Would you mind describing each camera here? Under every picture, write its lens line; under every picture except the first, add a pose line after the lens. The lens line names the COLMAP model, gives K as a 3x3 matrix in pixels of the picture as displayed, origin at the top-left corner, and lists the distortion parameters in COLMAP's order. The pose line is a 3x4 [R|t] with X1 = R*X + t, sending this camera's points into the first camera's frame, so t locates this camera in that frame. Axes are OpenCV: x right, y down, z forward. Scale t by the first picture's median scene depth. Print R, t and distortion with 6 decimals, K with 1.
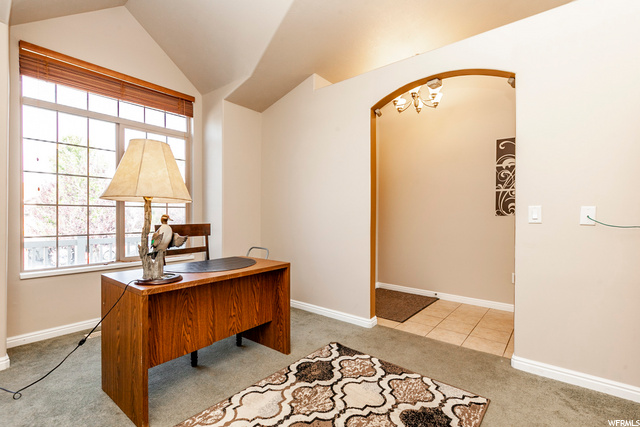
lens RADIAL K [[295.5, 0, 319.9], [0, 295.5, 221.7], [0, 0, 1]] dist [-0.000103, 0.000032]
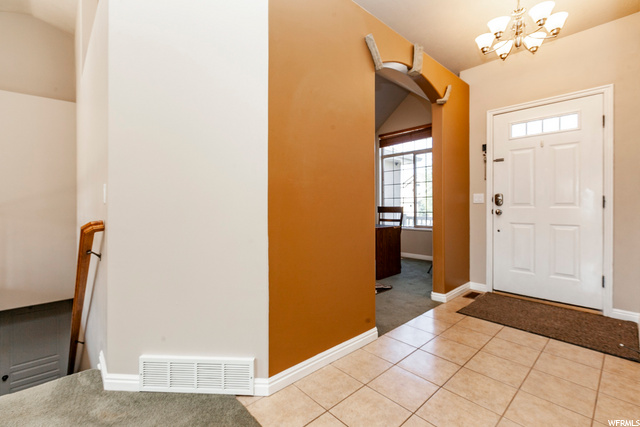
lens RADIAL K [[286.5, 0, 319.2], [0, 286.5, 205.6], [0, 0, 1]] dist [-0.000095, -0.000014]
pose [[-0.150357, 0.000545, -0.988632, 1.391811], [-0.007952, 0.999967, 0.001761, 0.001843], [0.988600, 0.008126, -0.150348, 0.779715]]
